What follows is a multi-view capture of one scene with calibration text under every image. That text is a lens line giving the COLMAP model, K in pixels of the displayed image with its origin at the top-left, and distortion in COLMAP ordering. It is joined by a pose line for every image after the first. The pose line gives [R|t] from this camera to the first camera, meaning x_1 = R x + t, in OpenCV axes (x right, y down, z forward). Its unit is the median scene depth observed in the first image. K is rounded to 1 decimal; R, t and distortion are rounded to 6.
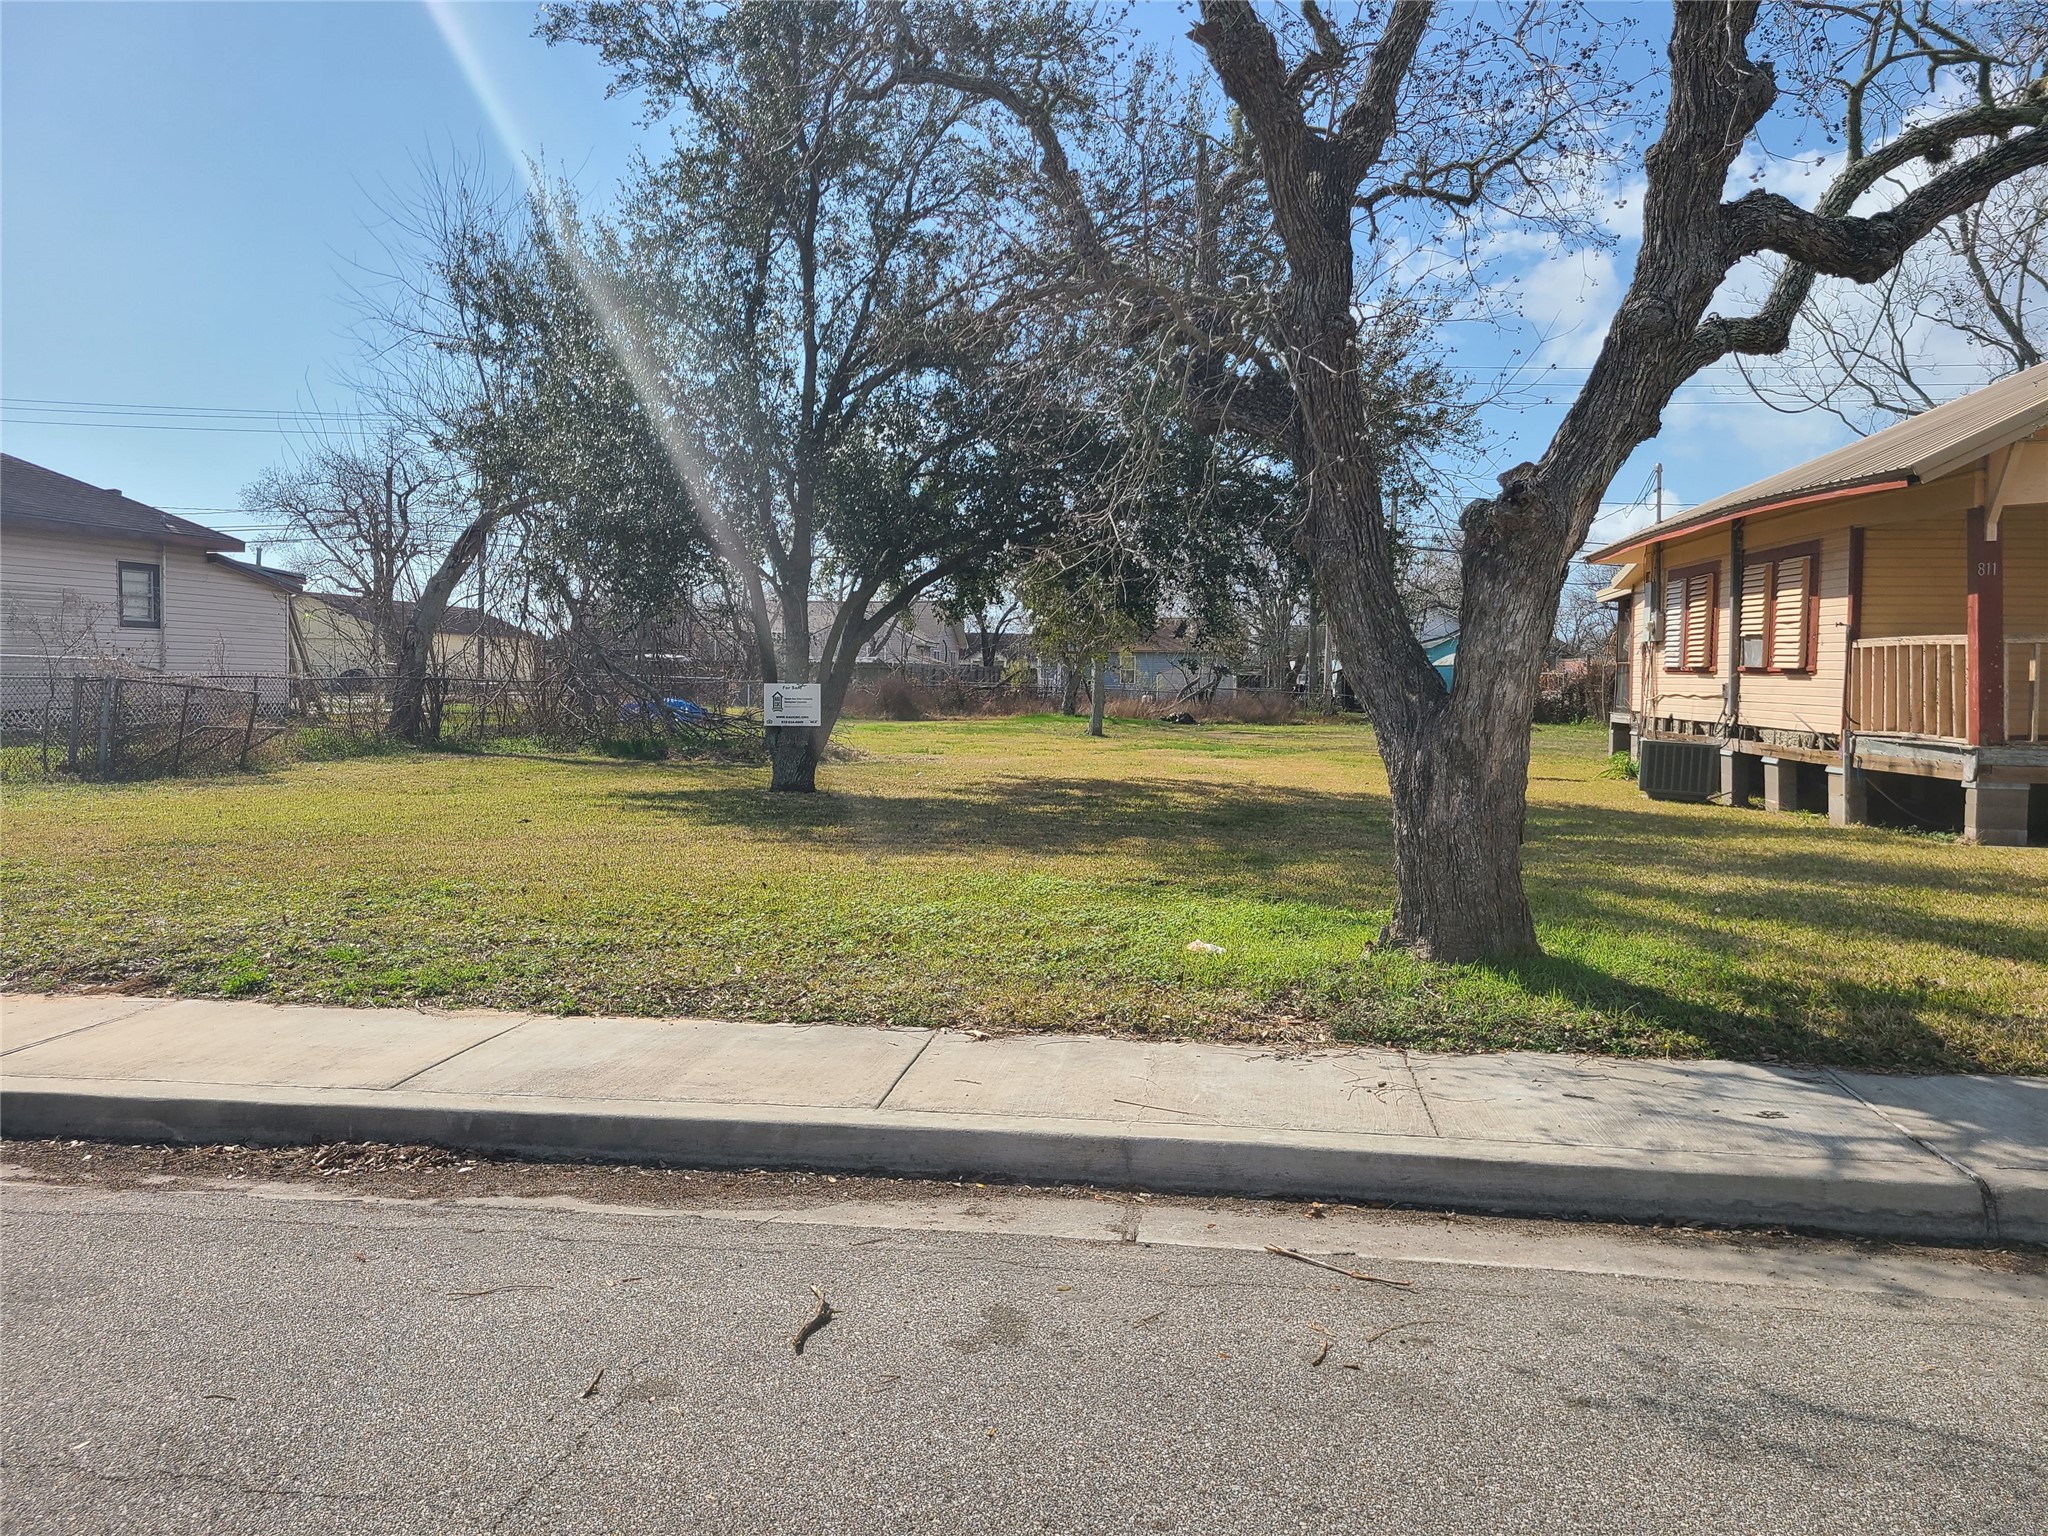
lens RADIAL K [[1530.3, 0, 1015.5], [0, 1530.3, 766.0], [0, 0, 1]] dist [0.063325, -0.050170]
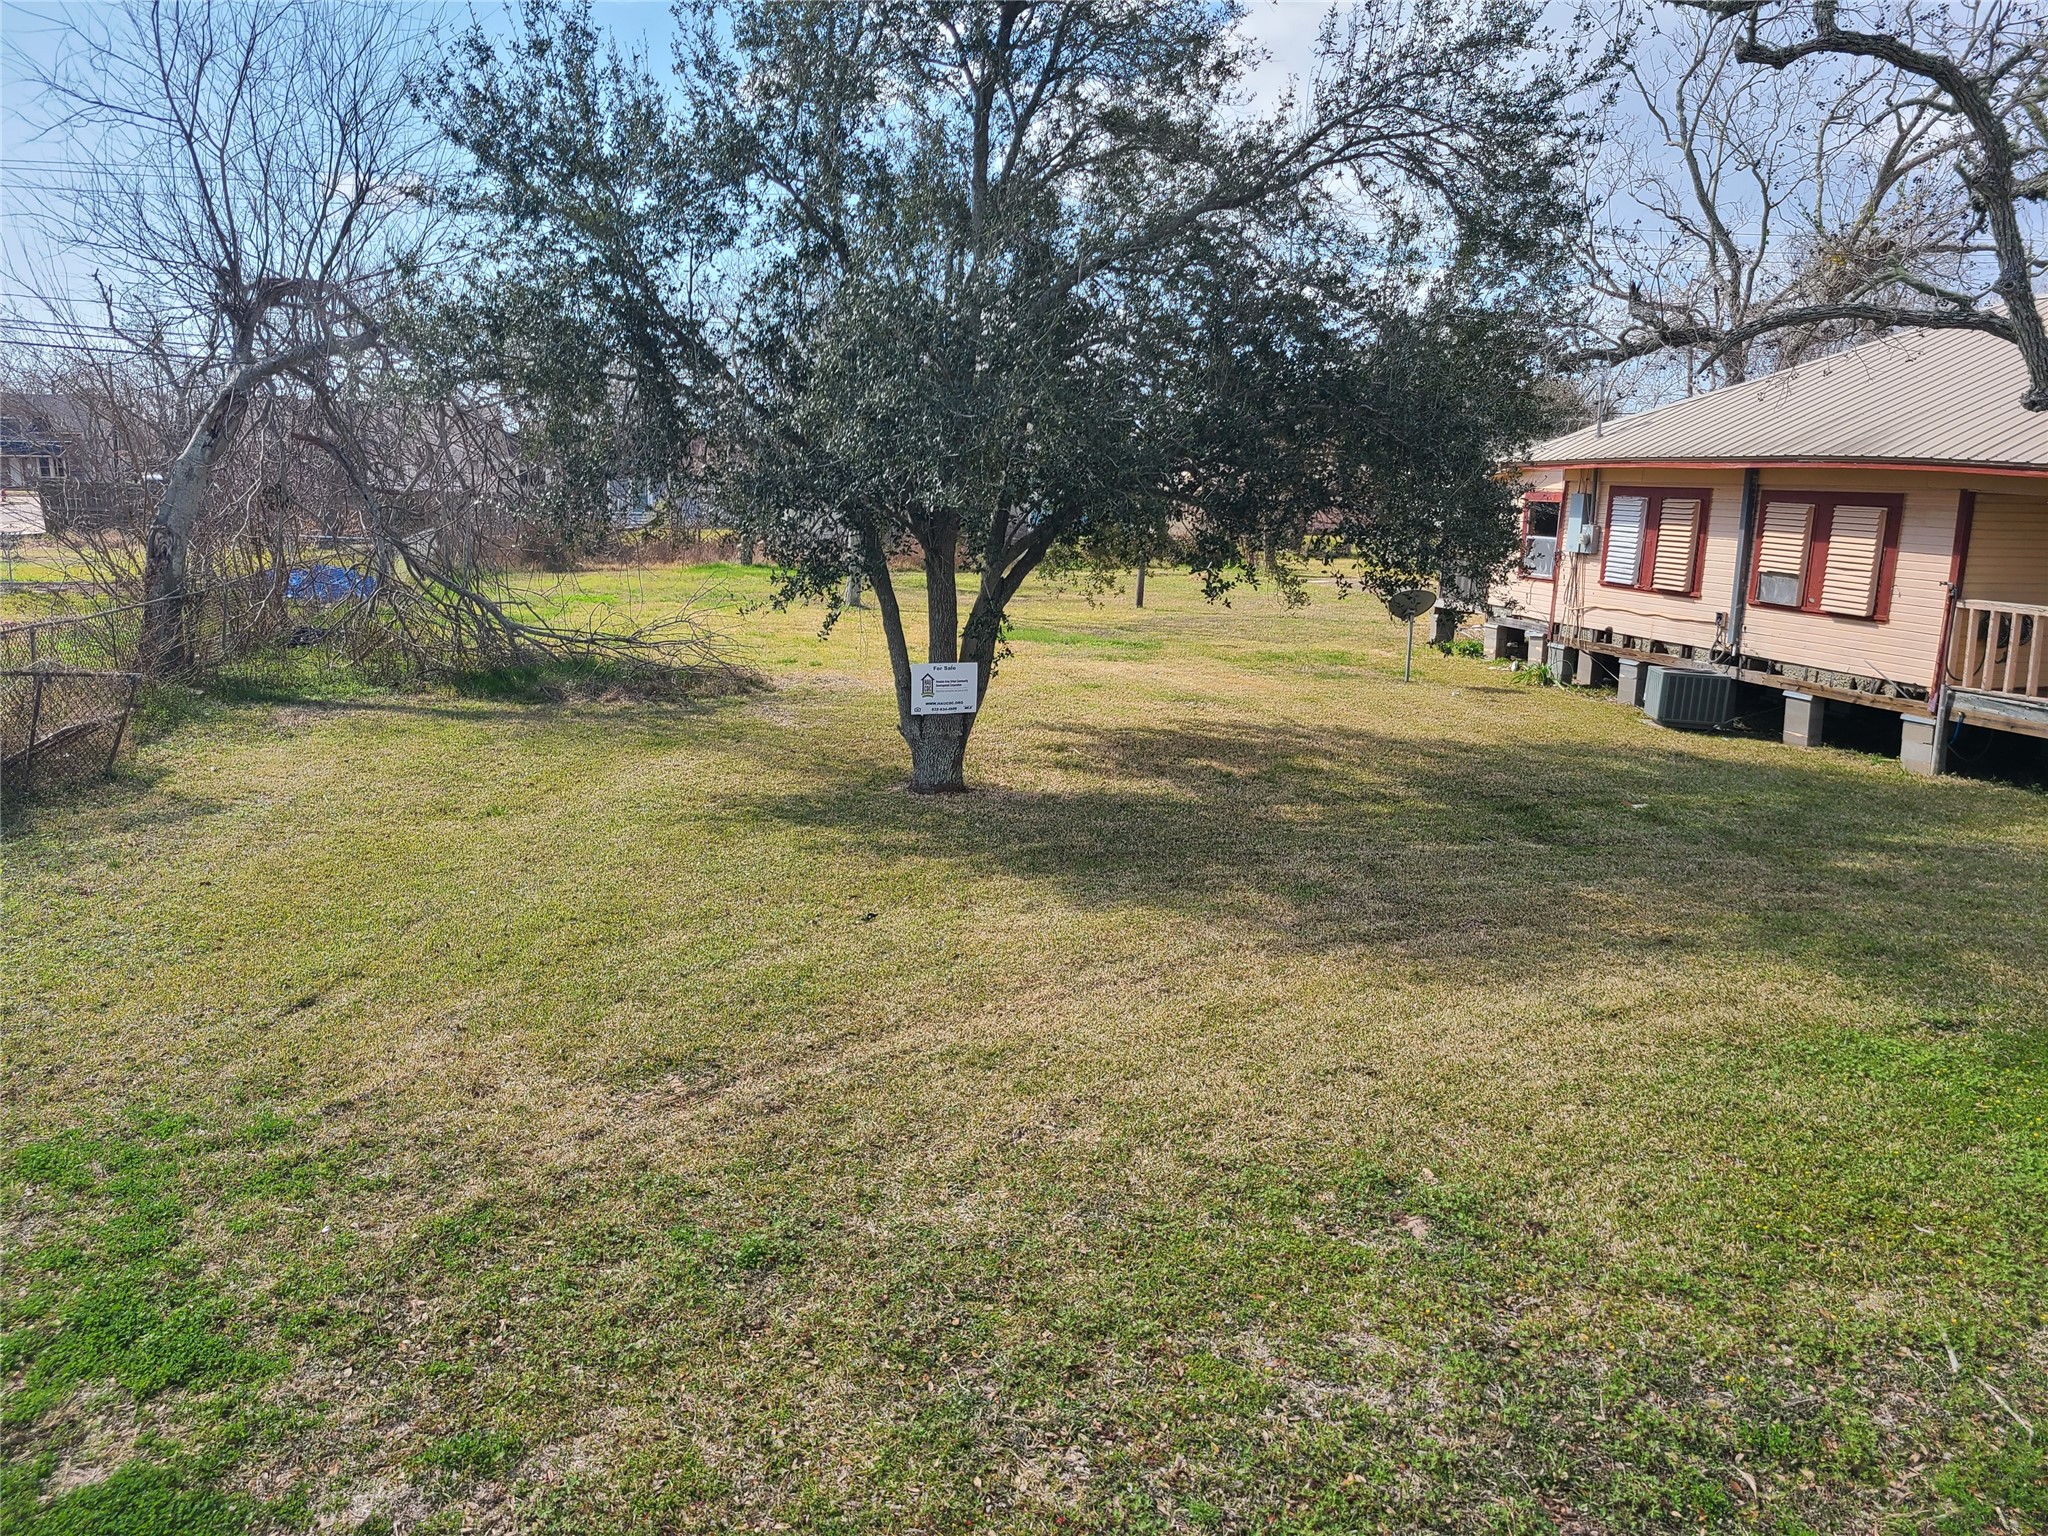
lens RADIAL K [[1530.3, 0, 1020.2], [0, 1530.3, 786.3], [0, 0, 1]] dist [0.063325, -0.050170]
pose [[0.938222, -0.060496, 0.340706, -0.421881], [0.009761, 0.988834, 0.148698, -0.118613], [-0.345898, -0.136186, 0.928336, 0.223151]]
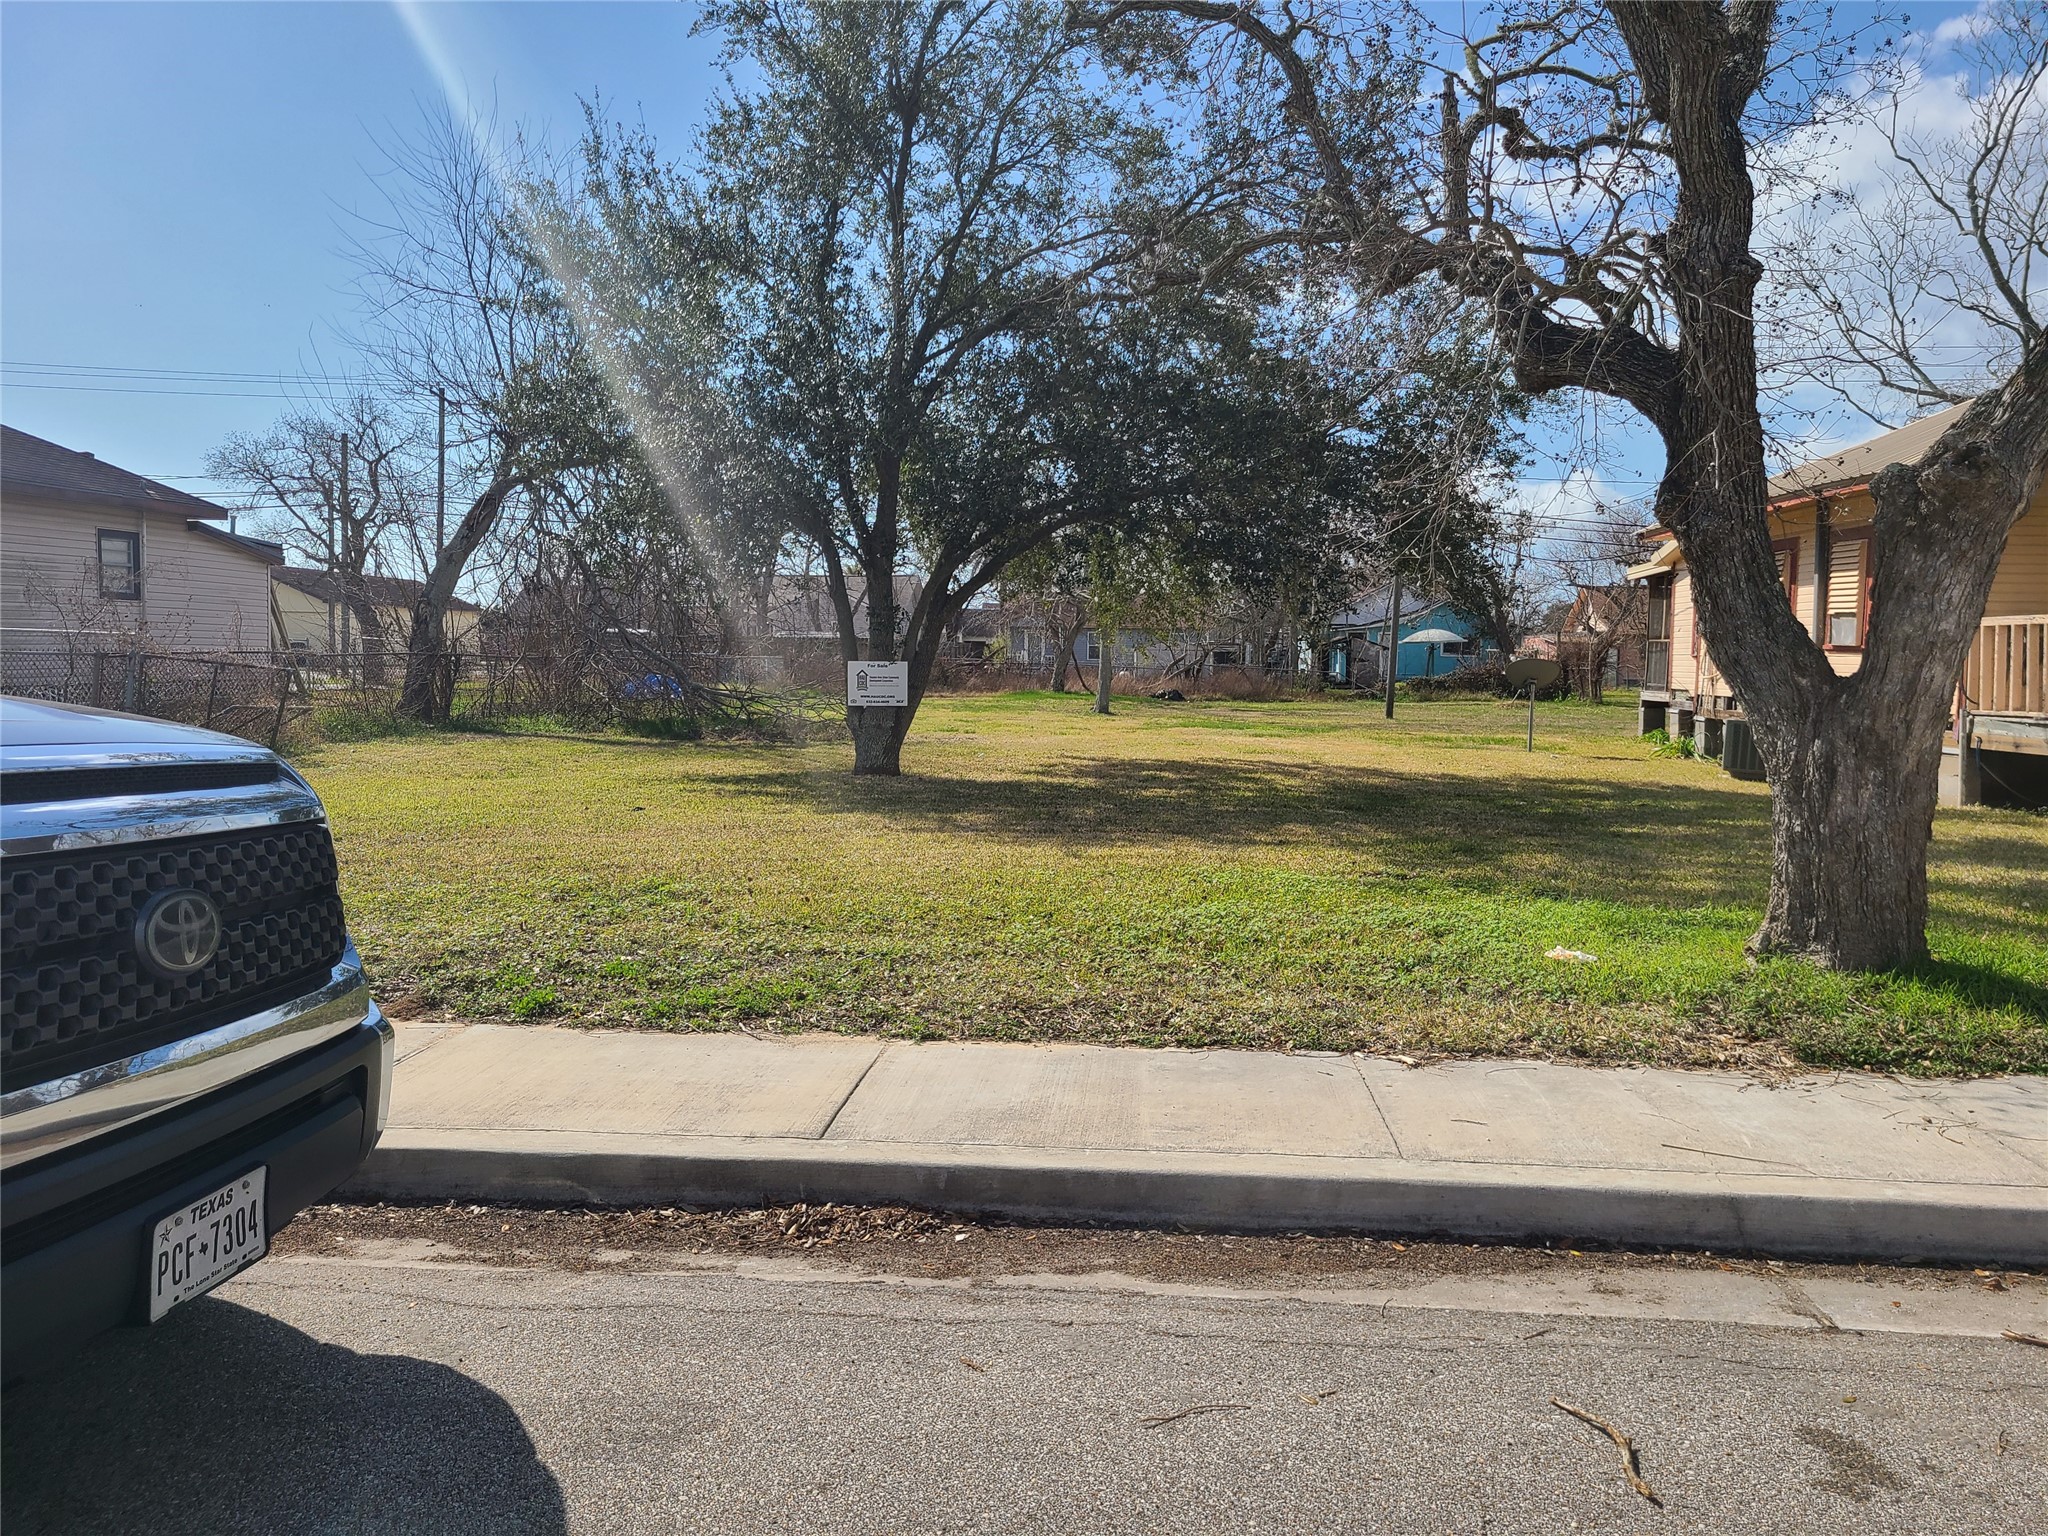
lens RADIAL K [[1530.3, 0, 1032.7], [0, 1530.3, 768.2], [0, 0, 1]] dist [0.063325, -0.050170]
pose [[0.998568, -0.002222, 0.053458, -0.107622], [0.001293, 0.999848, 0.017414, -0.004108], [-0.053489, -0.017319, 0.998418, 0.044804]]
